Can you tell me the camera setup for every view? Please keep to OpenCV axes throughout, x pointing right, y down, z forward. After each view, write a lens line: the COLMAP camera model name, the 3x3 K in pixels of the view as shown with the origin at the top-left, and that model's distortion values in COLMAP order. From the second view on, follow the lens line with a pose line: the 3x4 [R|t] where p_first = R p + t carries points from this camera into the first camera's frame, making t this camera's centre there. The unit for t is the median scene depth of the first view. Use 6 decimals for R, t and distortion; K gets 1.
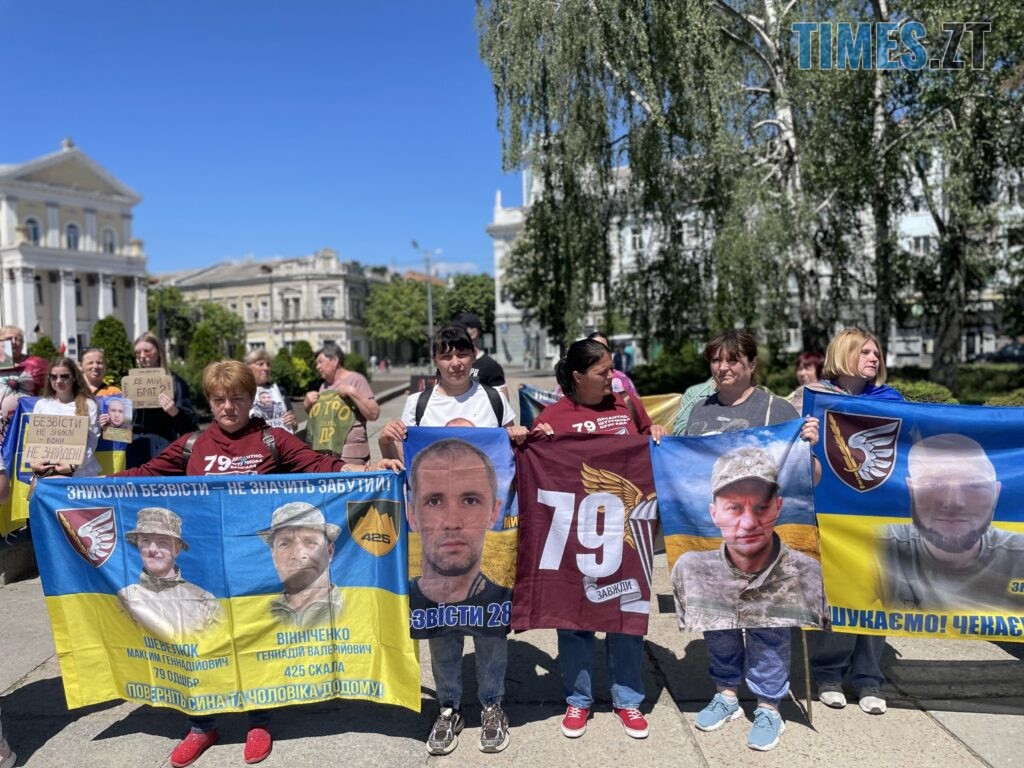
lens RADIAL K [[783.1, 0, 498.9], [0, 783.1, 400.7], [0, 0, 1]] dist [0.069103, -0.104803]
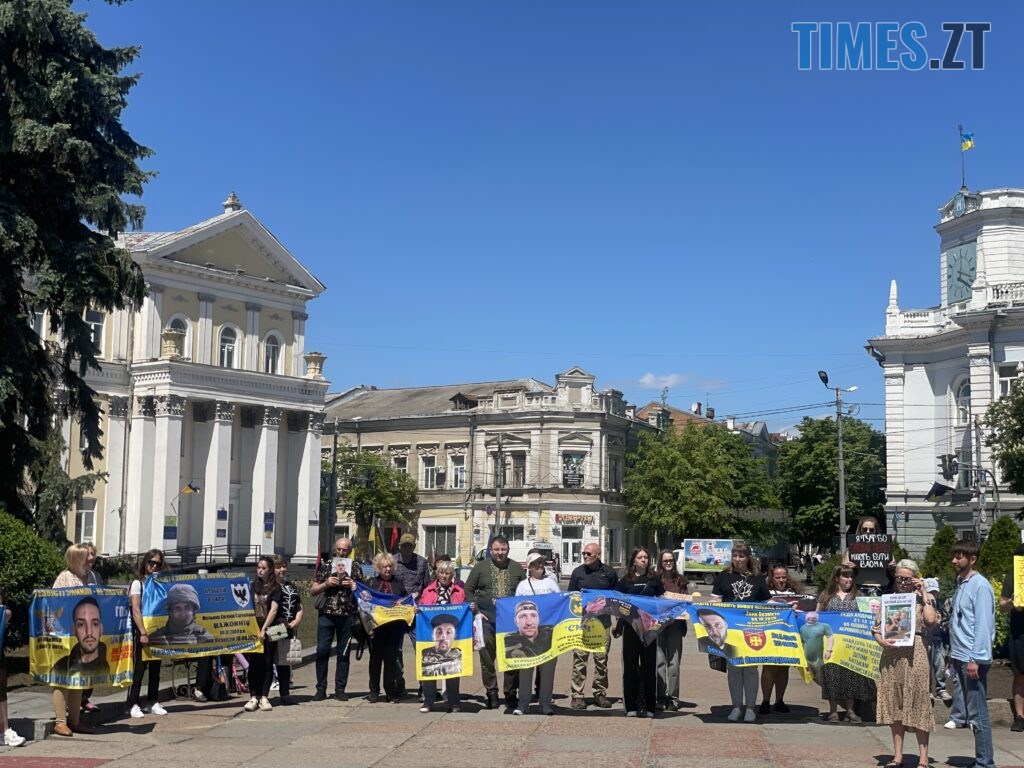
lens RADIAL K [[1543.7, 0, 515.5], [0, 1543.7, 383.5], [0, 0, 1]] dist [0.112163, 0.000000]
pose [[0.992563, 0.026730, -0.118763, -0.127099], [-0.046615, 0.984690, -0.167963, 0.011409], [0.112455, 0.172250, 0.978613, -0.124903]]
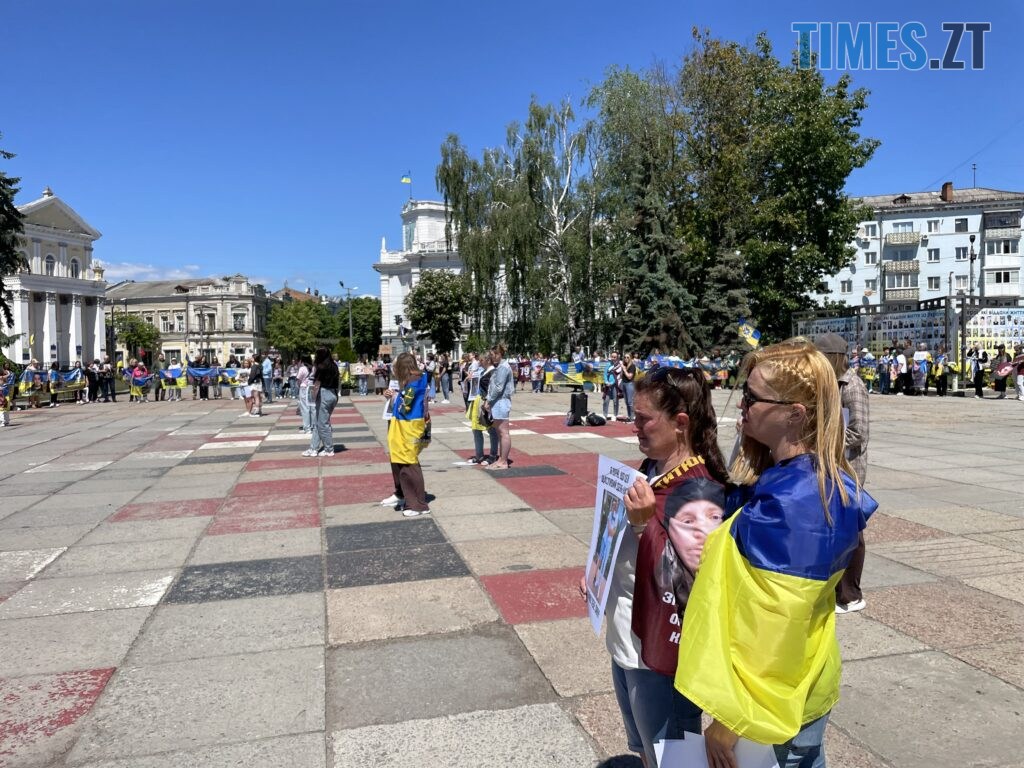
lens RADIAL K [[783.1, 0, 525.4], [0, 783.1, 381.0], [0, 0, 1]] dist [0.069103, -0.104803]
pose [[0.970349, 0.001421, 0.241705, -0.081162], [0.007887, 0.999264, -0.037536, 0.023665], [-0.241581, 0.038329, 0.969623, -0.305914]]
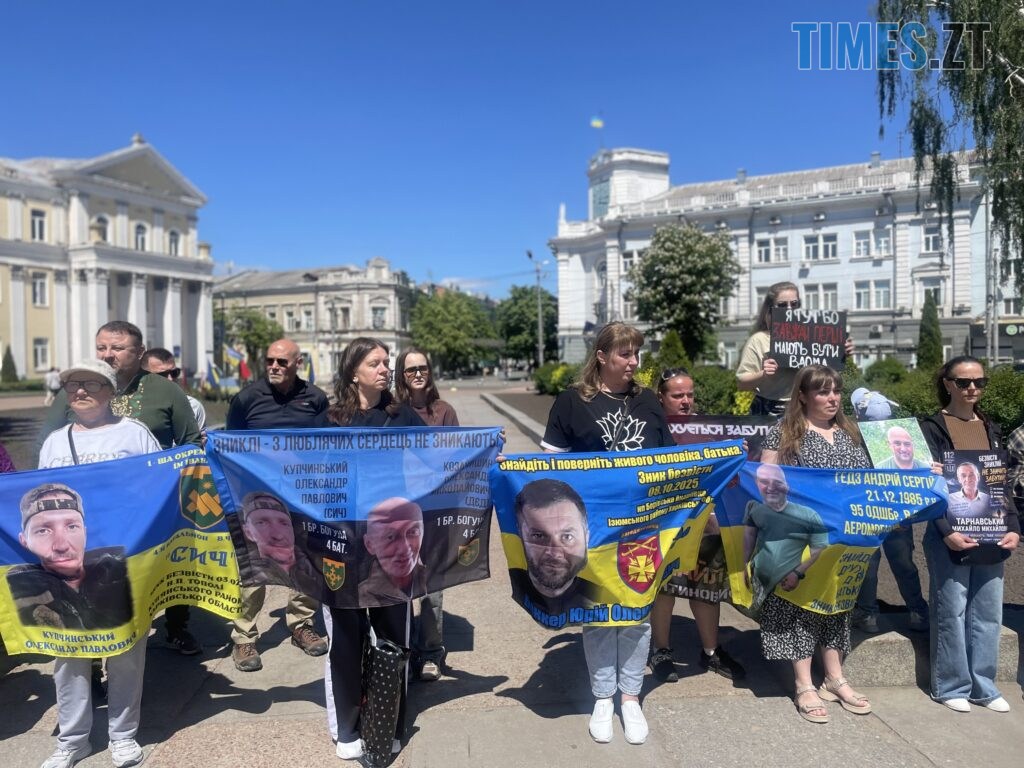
lens RADIAL K [[783.1, 0, 522.6], [0, 783.1, 385.0], [0, 0, 1]] dist [0.069103, -0.104803]
pose [[0.995670, 0.009868, 0.092434, -0.129621], [-0.006121, 0.999151, -0.040739, 0.002922], [-0.092757, 0.039996, 0.994885, 0.020454]]
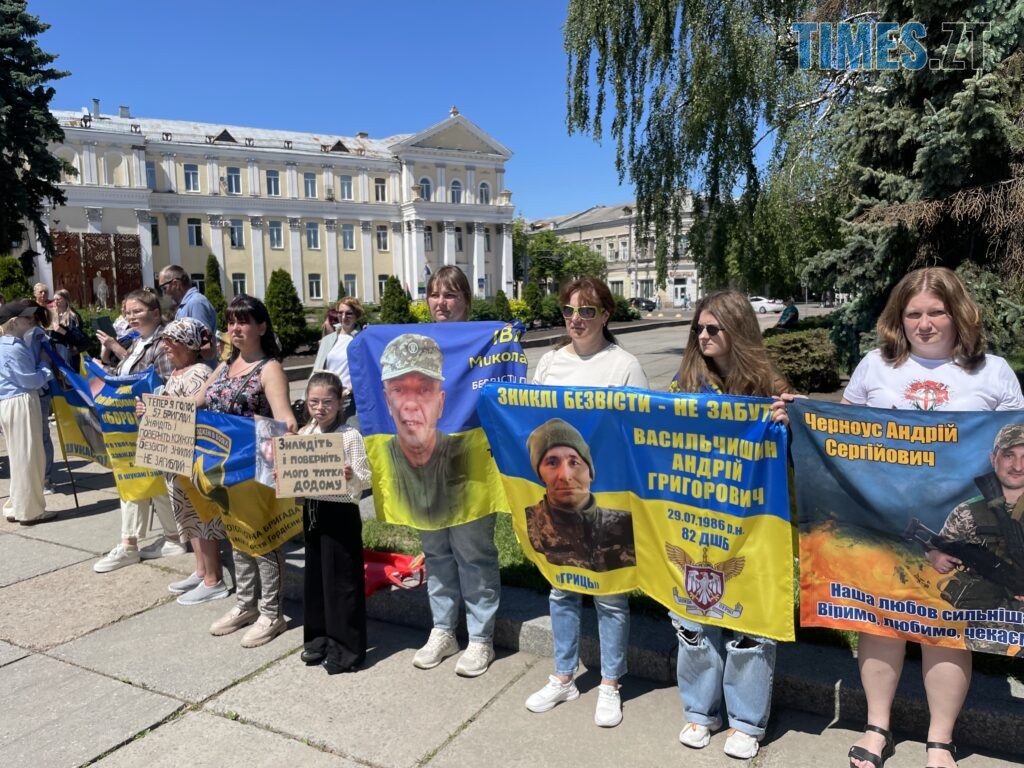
lens RADIAL K [[783.1, 0, 508.0], [0, 783.1, 386.2], [0, 0, 1]] dist [0.069103, -0.104803]
pose [[0.877868, 0.062970, -0.474745, 0.081051], [-0.033853, 0.996997, 0.069642, -0.001213], [0.477704, -0.045065, 0.877364, -0.006857]]
